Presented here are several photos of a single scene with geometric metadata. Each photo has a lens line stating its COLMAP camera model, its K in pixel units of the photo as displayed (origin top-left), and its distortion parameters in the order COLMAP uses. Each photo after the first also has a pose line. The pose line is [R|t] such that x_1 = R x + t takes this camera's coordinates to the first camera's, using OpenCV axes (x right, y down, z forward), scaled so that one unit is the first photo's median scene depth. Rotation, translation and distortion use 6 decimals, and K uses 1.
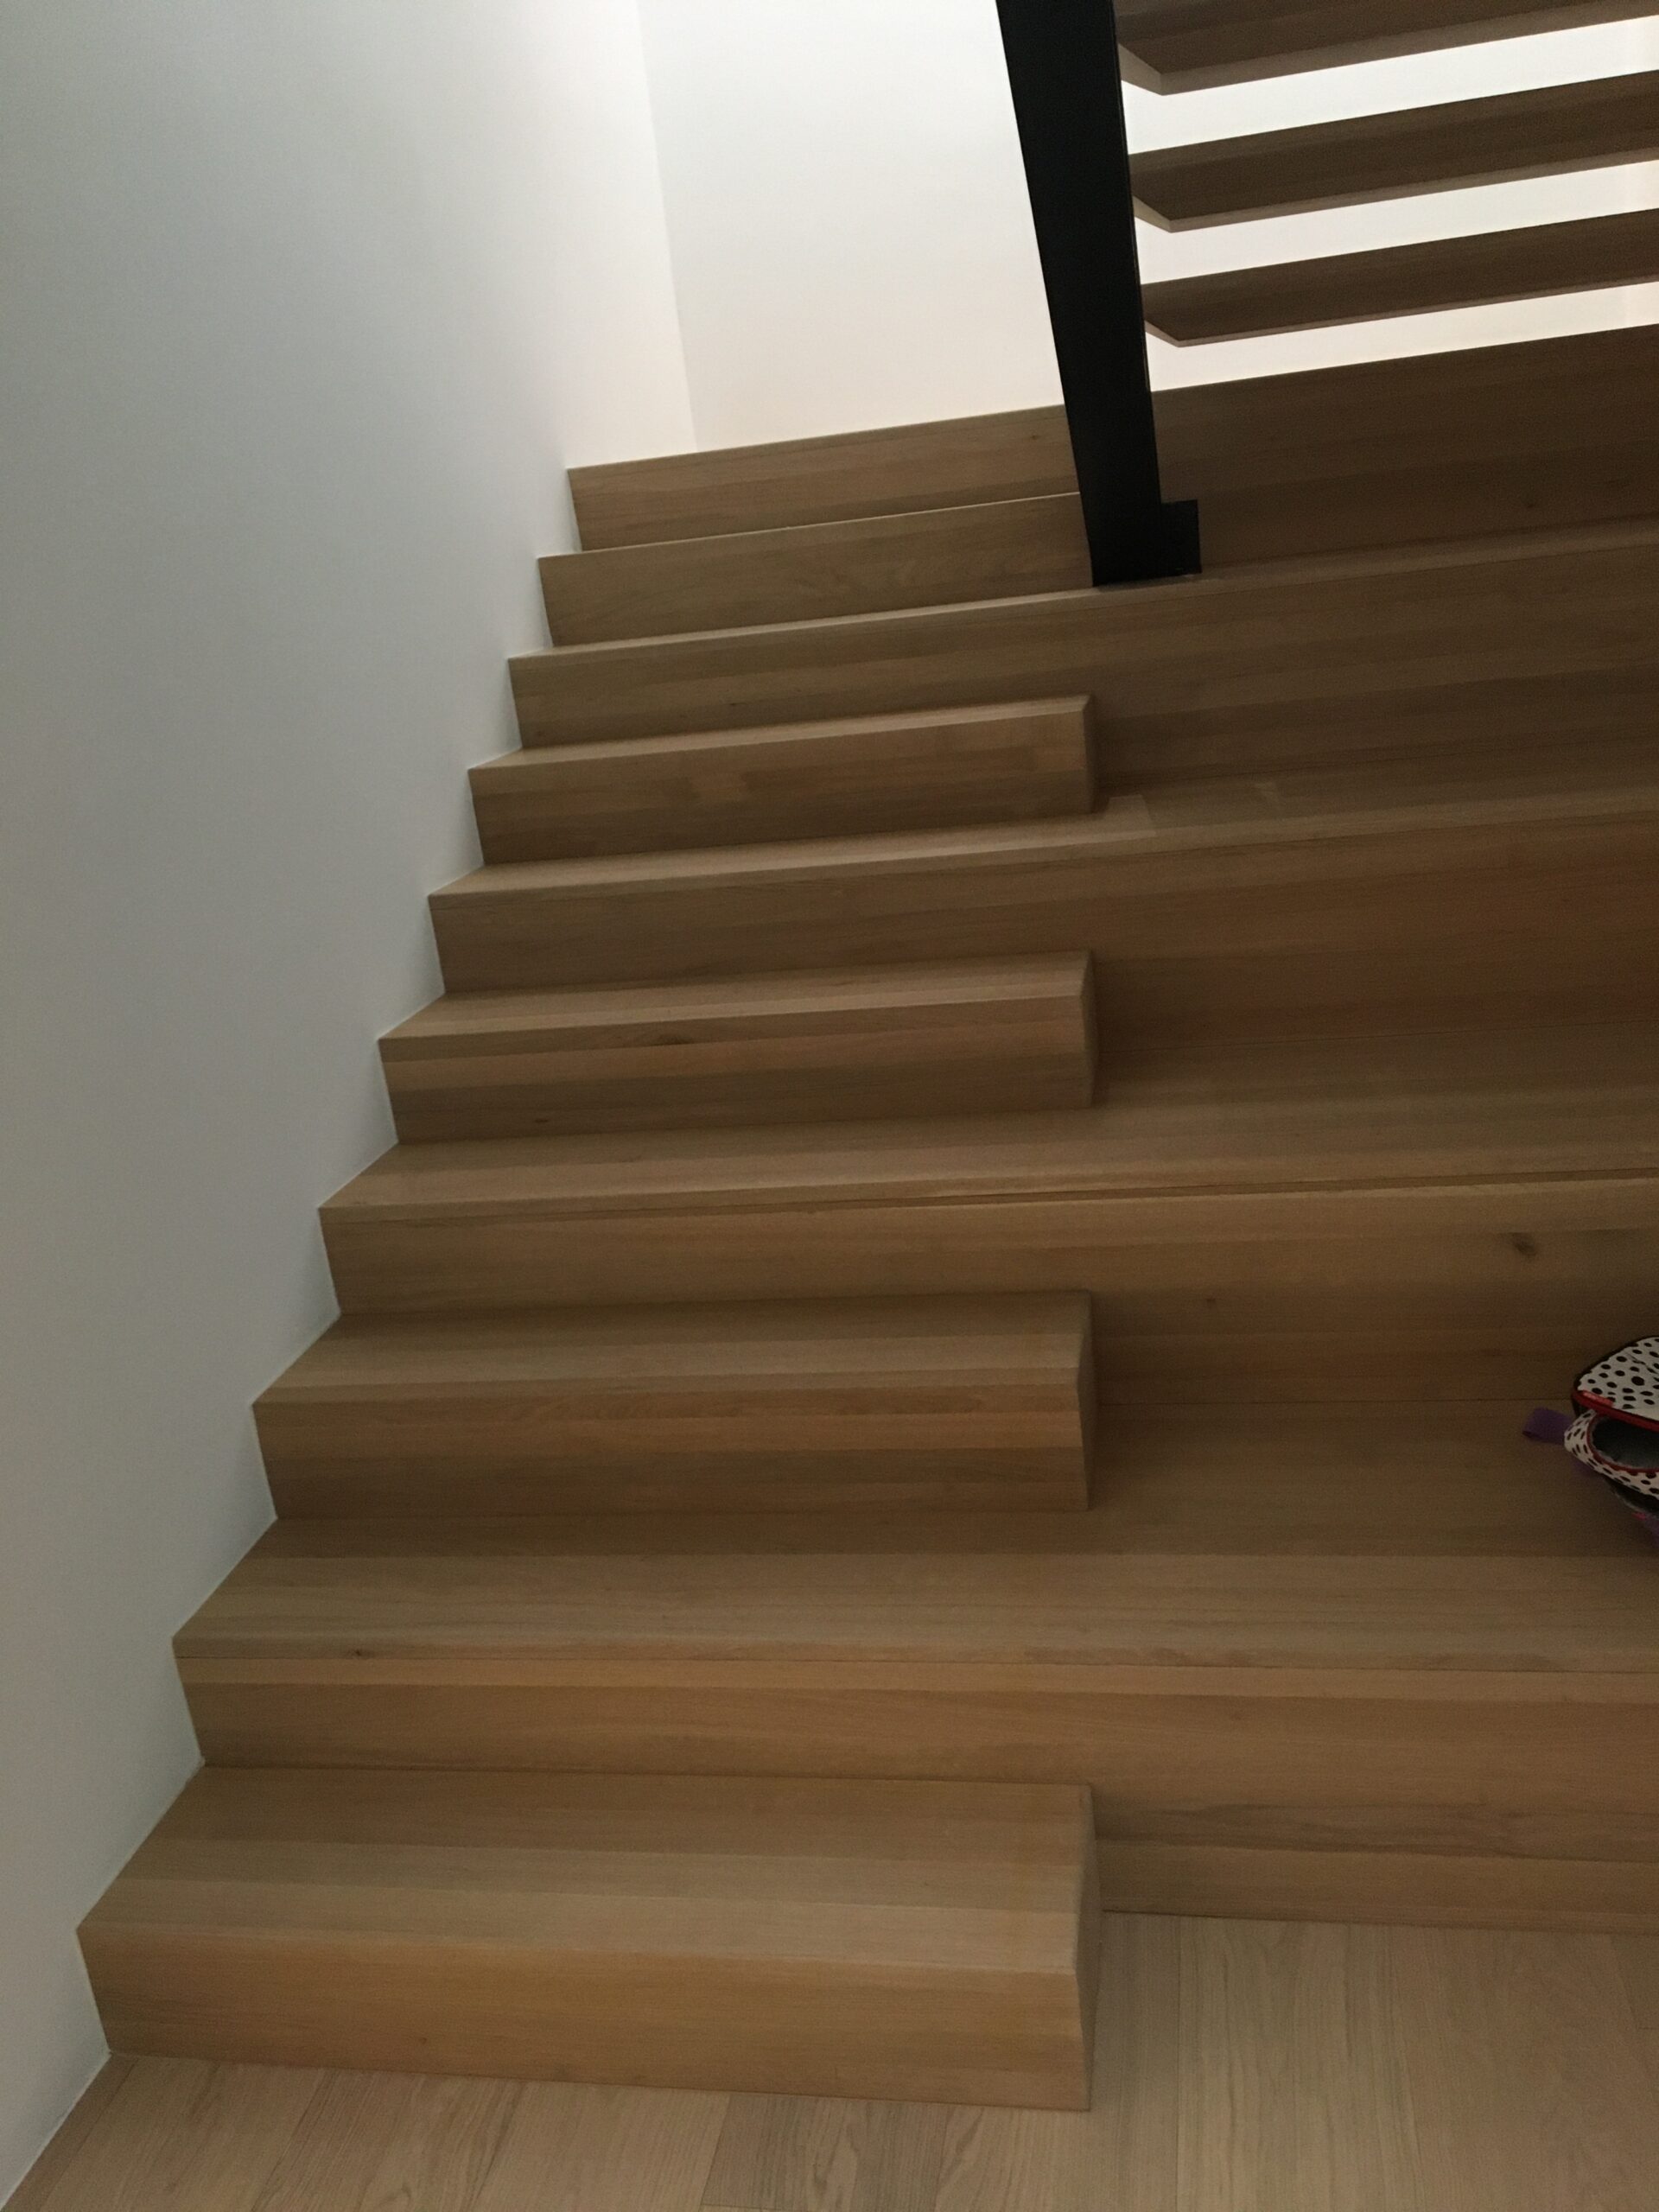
lens RADIAL K [[1859.0, 0, 829.5], [0, 1859.0, 1106.0], [0, 0, 1]] dist [0.126854, -0.244688]
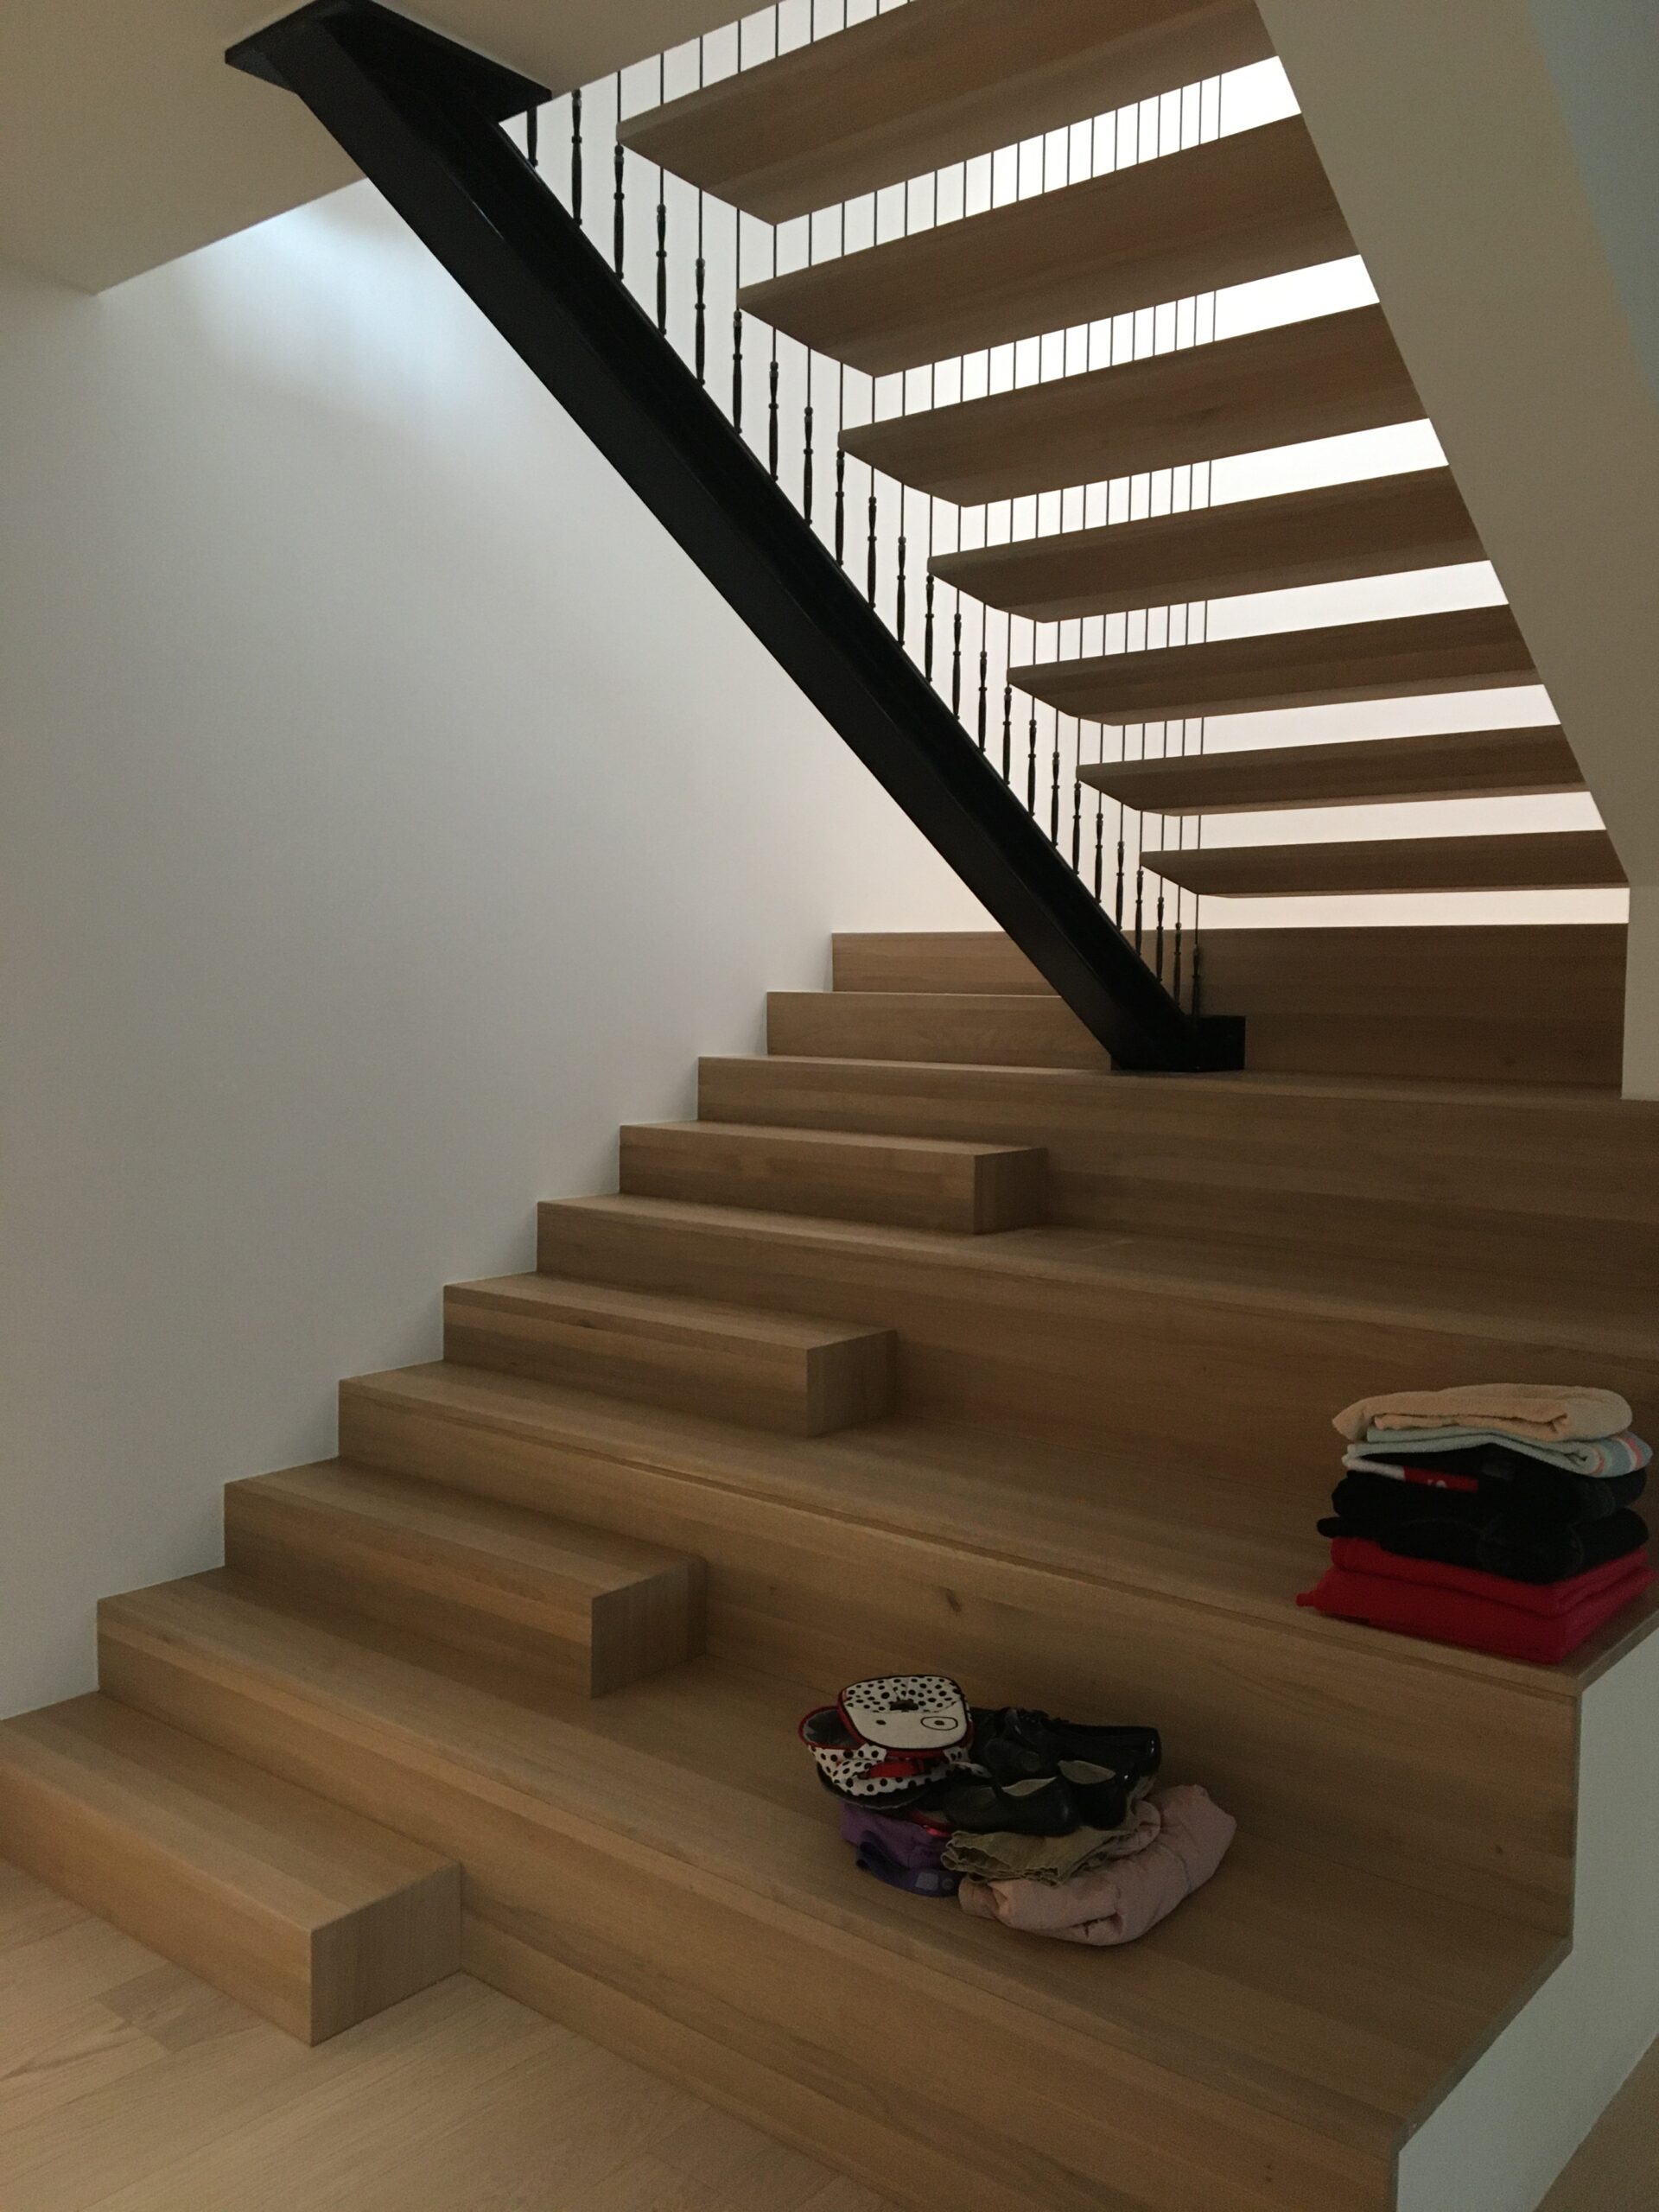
lens RADIAL K [[1859.0, 0, 829.5], [0, 1859.0, 1106.0], [0, 0, 1]] dist [0.126854, -0.244688]
pose [[0.866710, 0.156636, -0.473581, 0.773447], [-0.252257, 0.956700, -0.145233, -0.037344], [0.430326, 0.245339, 0.868693, -0.198920]]
